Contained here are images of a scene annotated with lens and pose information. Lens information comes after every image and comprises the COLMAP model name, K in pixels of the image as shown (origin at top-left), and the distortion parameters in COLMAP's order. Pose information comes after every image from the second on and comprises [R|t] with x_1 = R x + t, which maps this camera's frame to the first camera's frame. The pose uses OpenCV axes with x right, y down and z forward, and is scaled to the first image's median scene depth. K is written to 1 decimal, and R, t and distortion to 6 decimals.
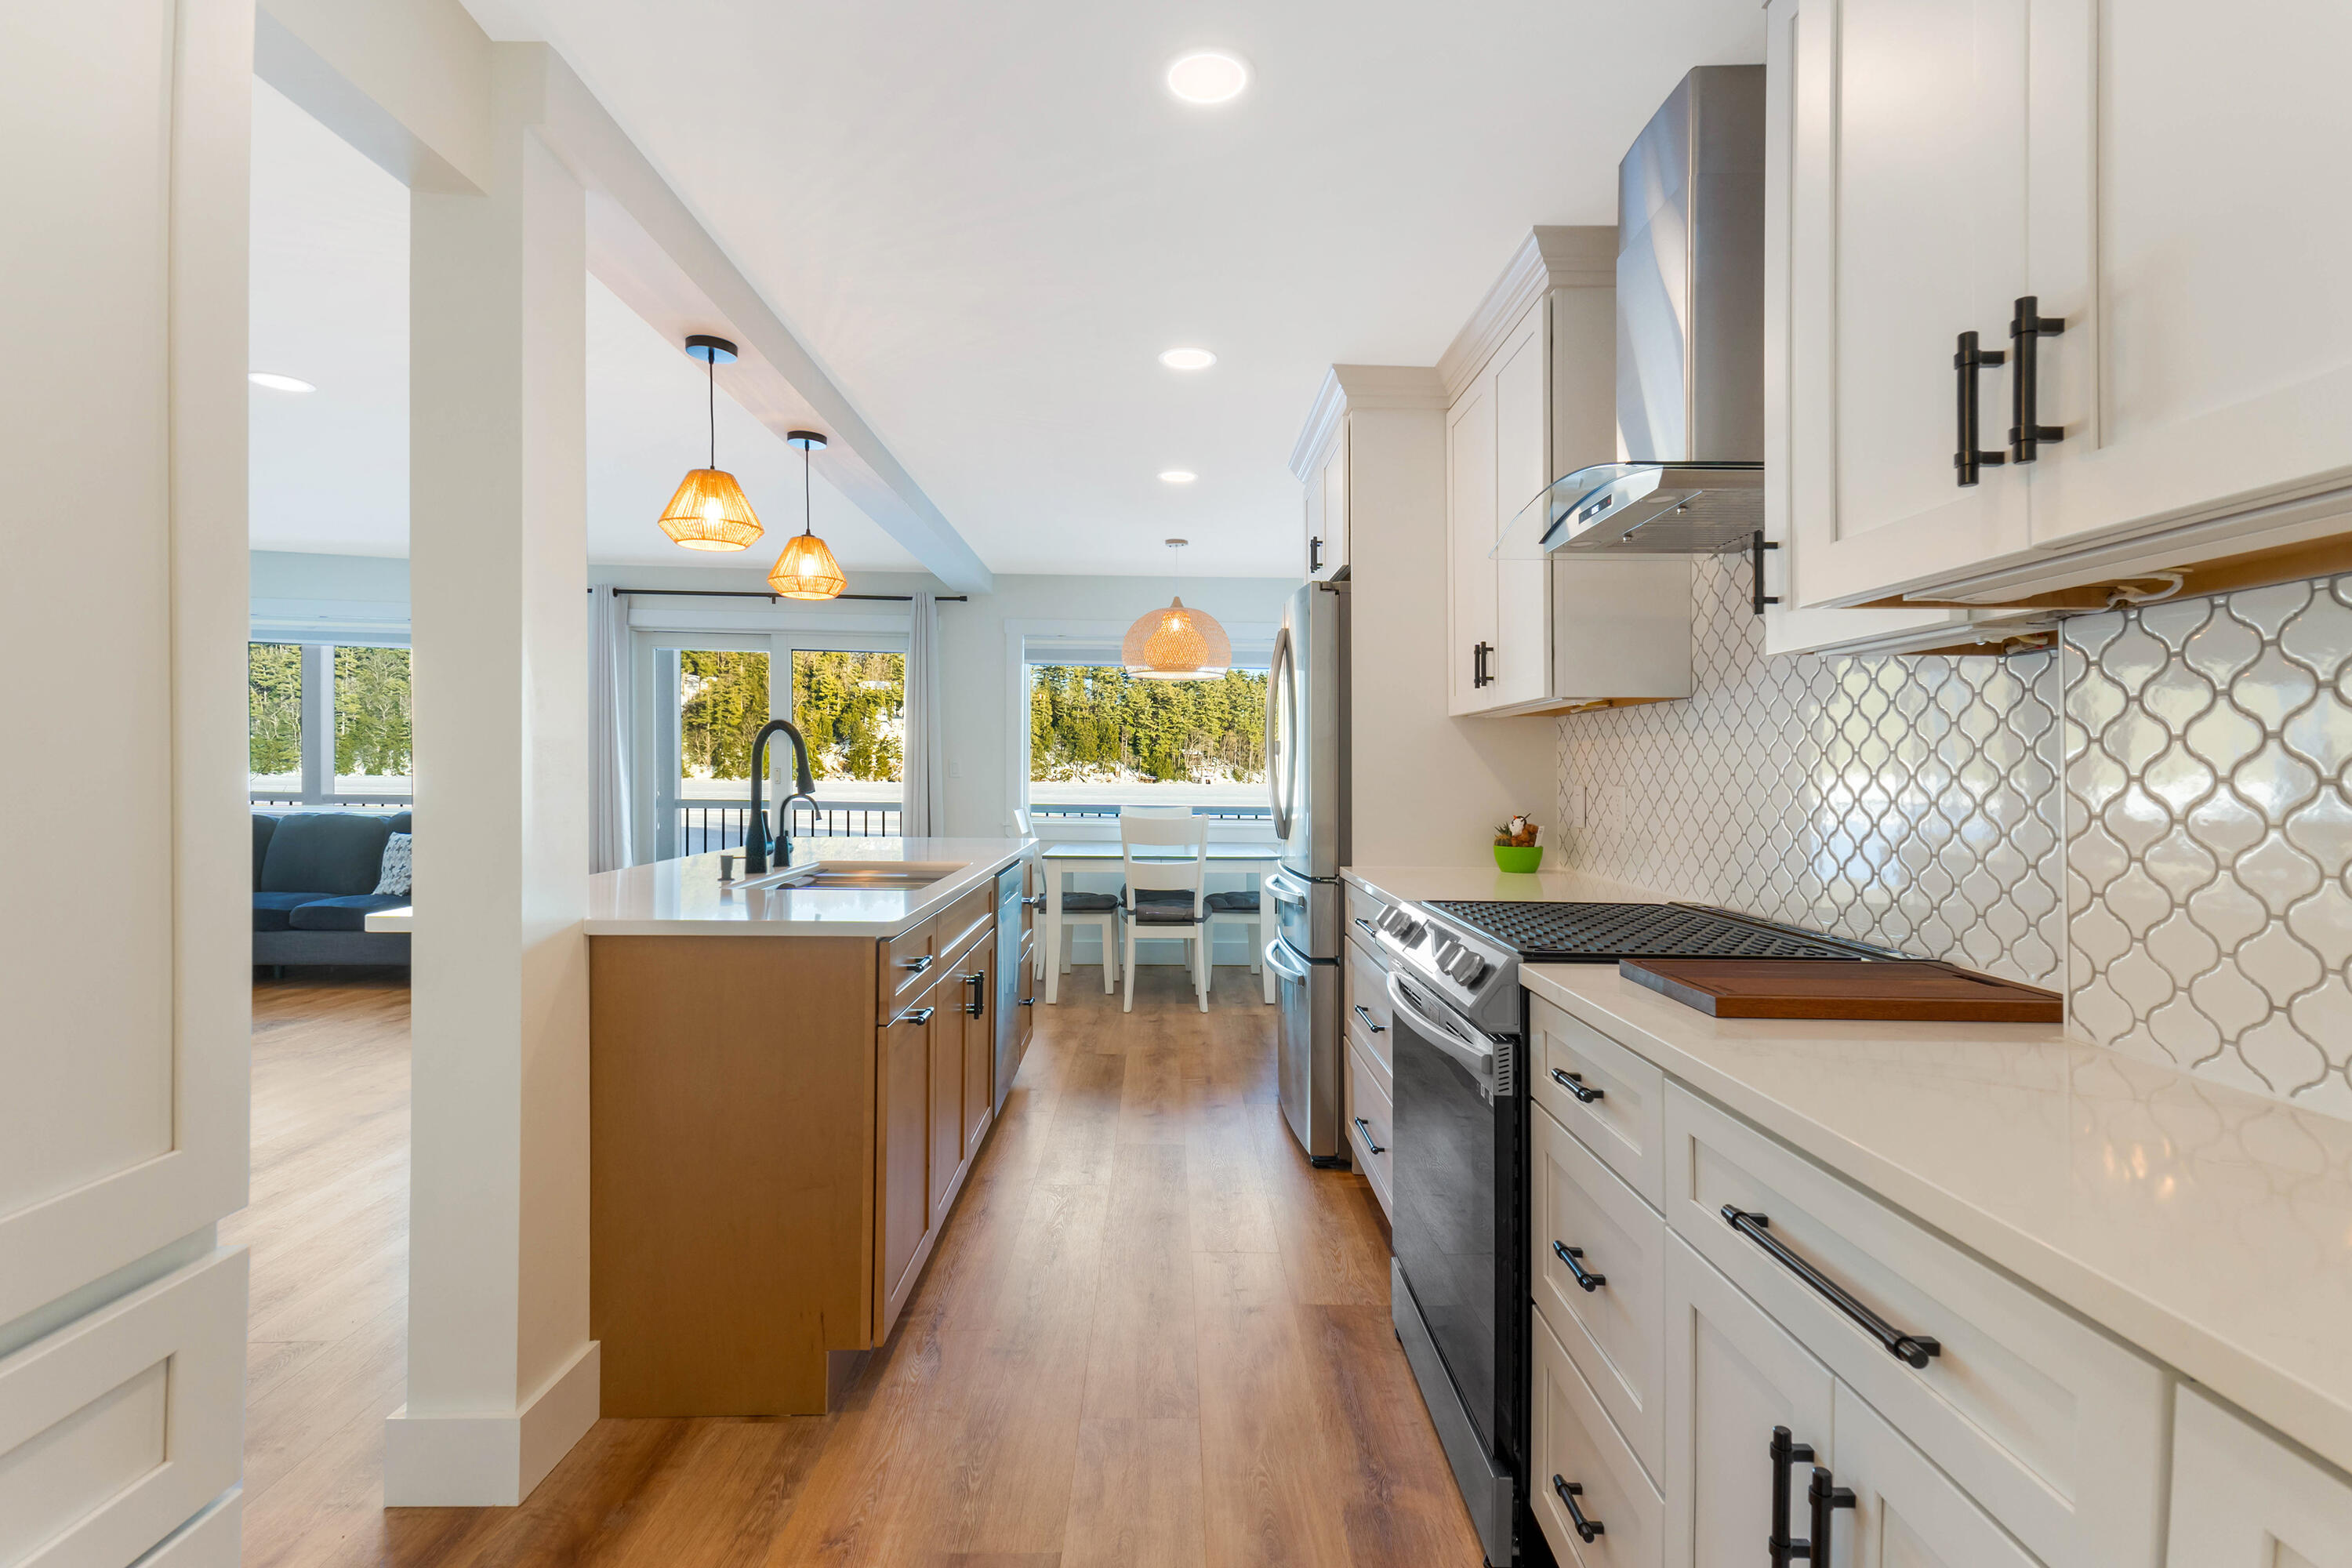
lens RADIAL K [[1127.4, 0, 1195.0], [0, 1127.4, 779.8], [0, 0, 1]] dist [0.043675, 0.000114]
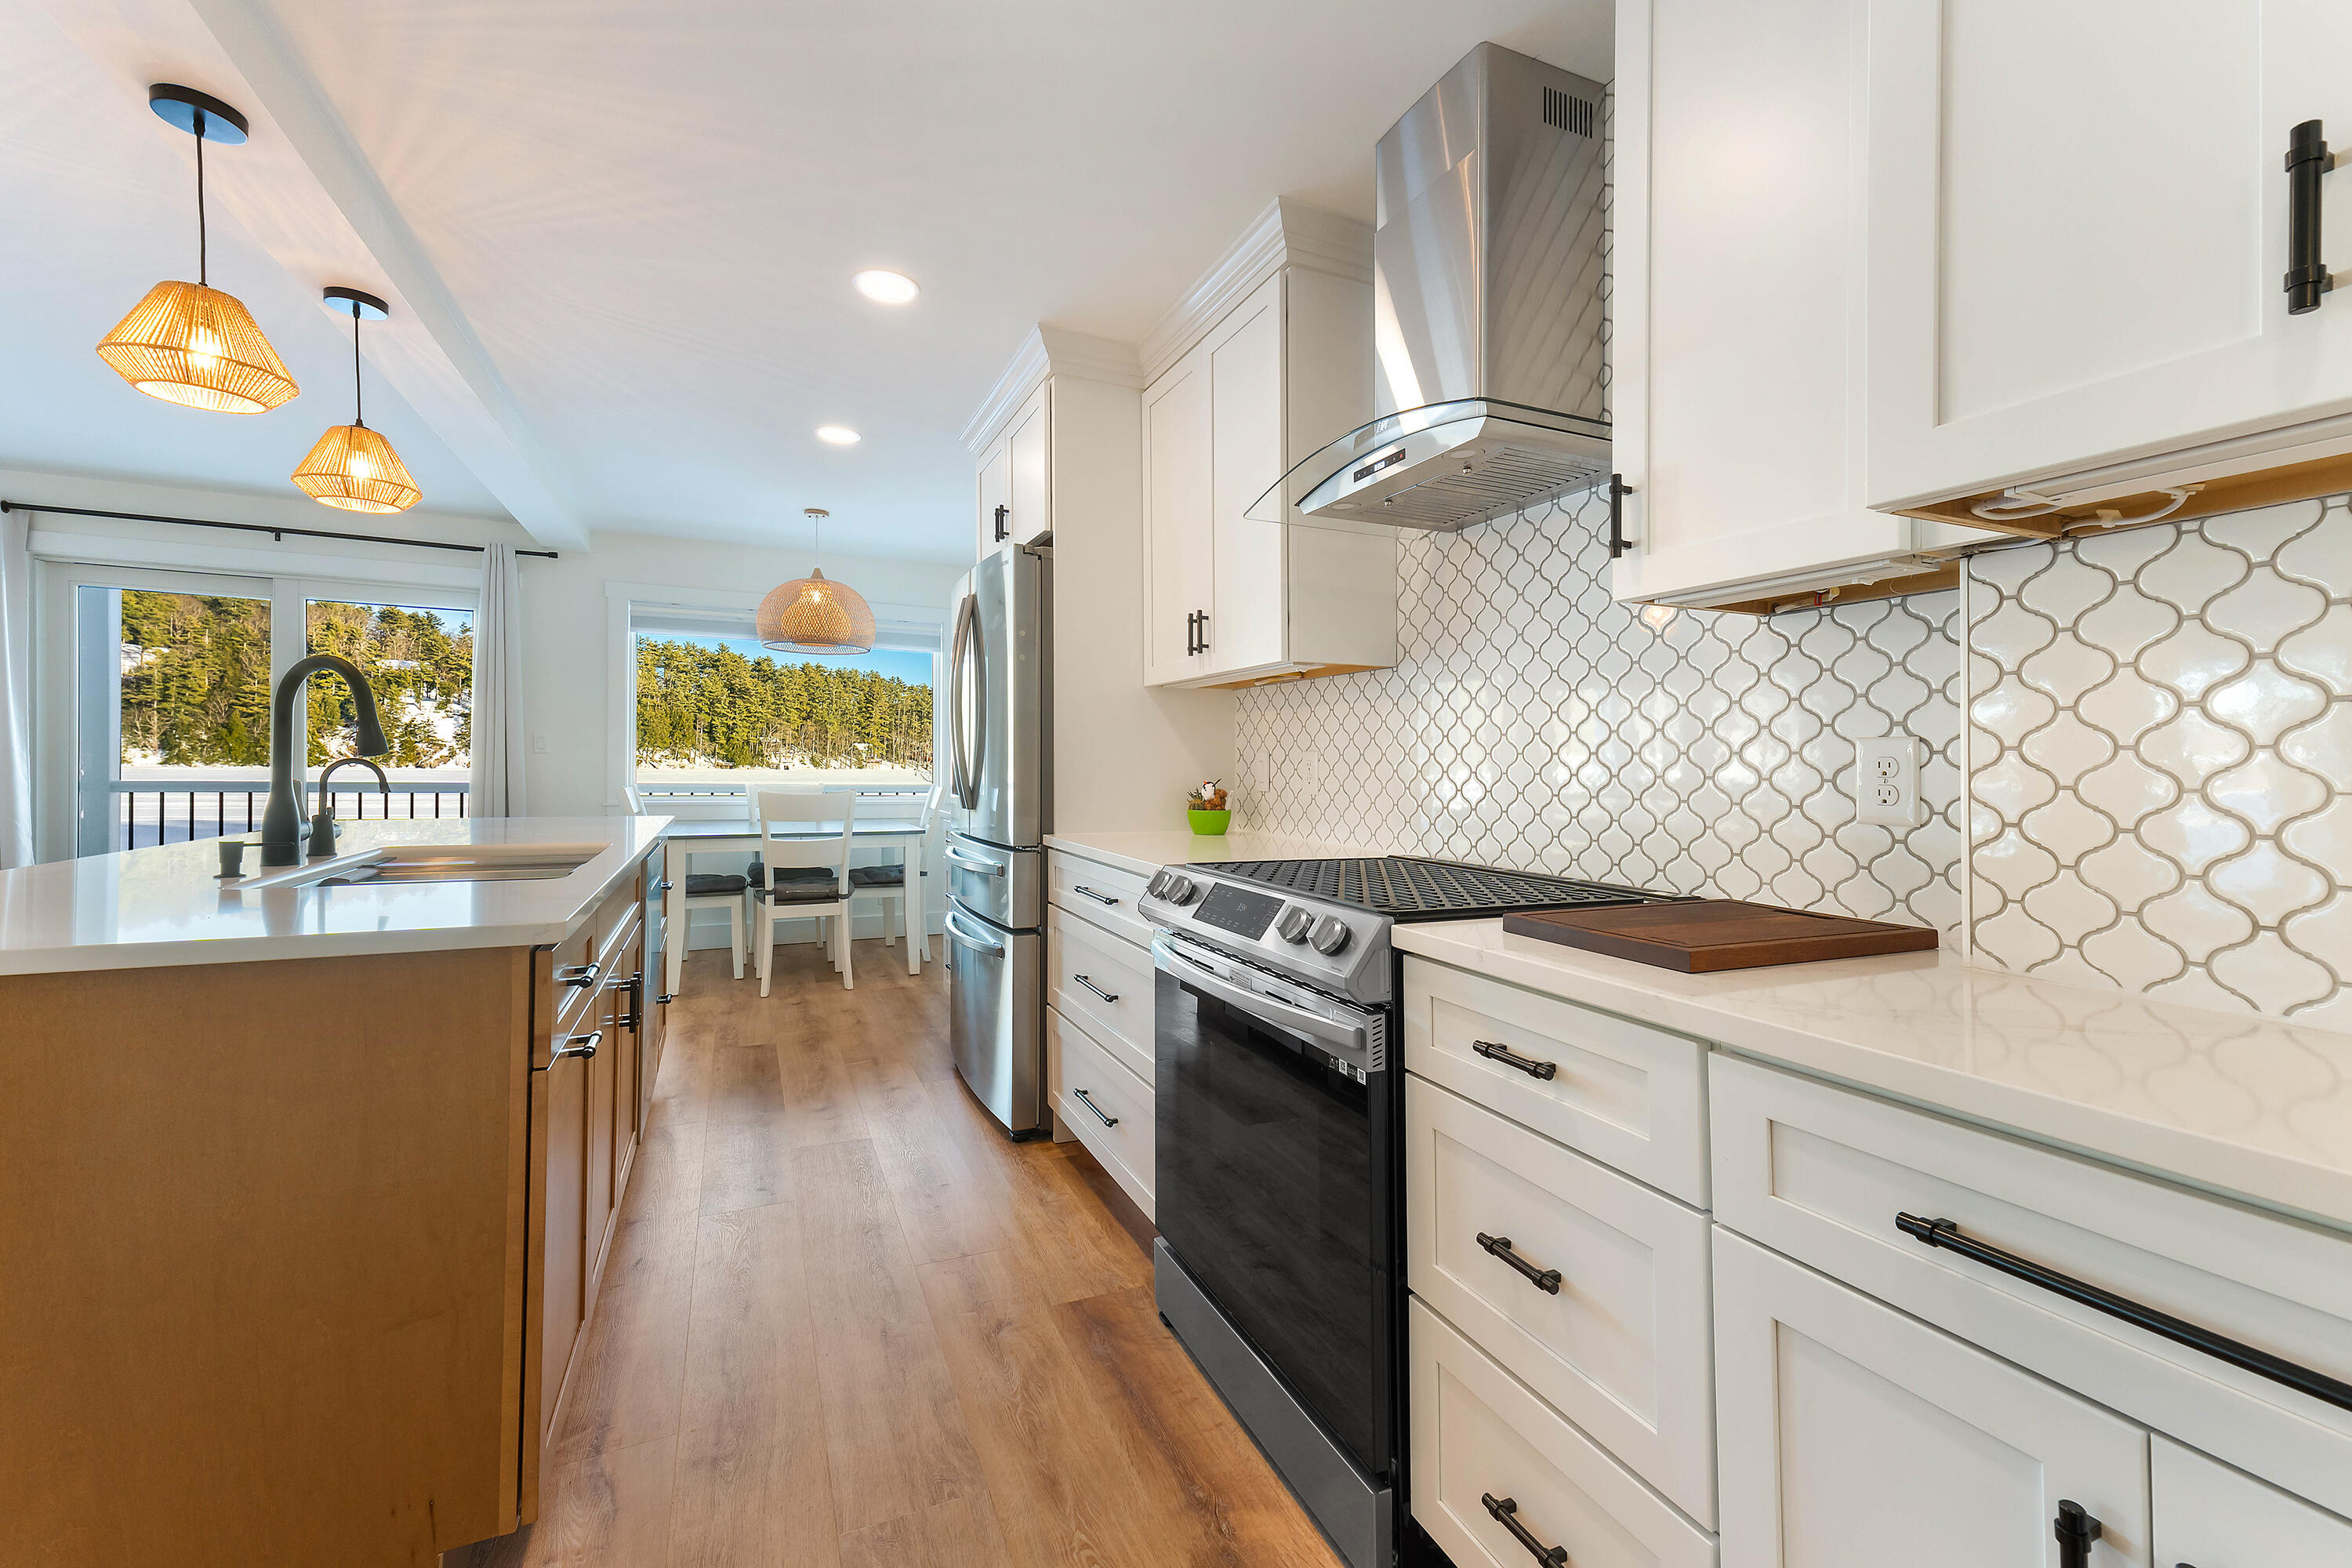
lens RADIAL K [[964.3, 0, 1181.2], [0, 964.3, 763.6], [0, 0, 1]] dist [0.030267, -0.004541]
pose [[0.921582, -0.000765, 0.388182, -0.089373], [0.001549, 0.999997, -0.001706, 0.016642], [-0.388180, 0.002173, 0.921581, 0.173365]]
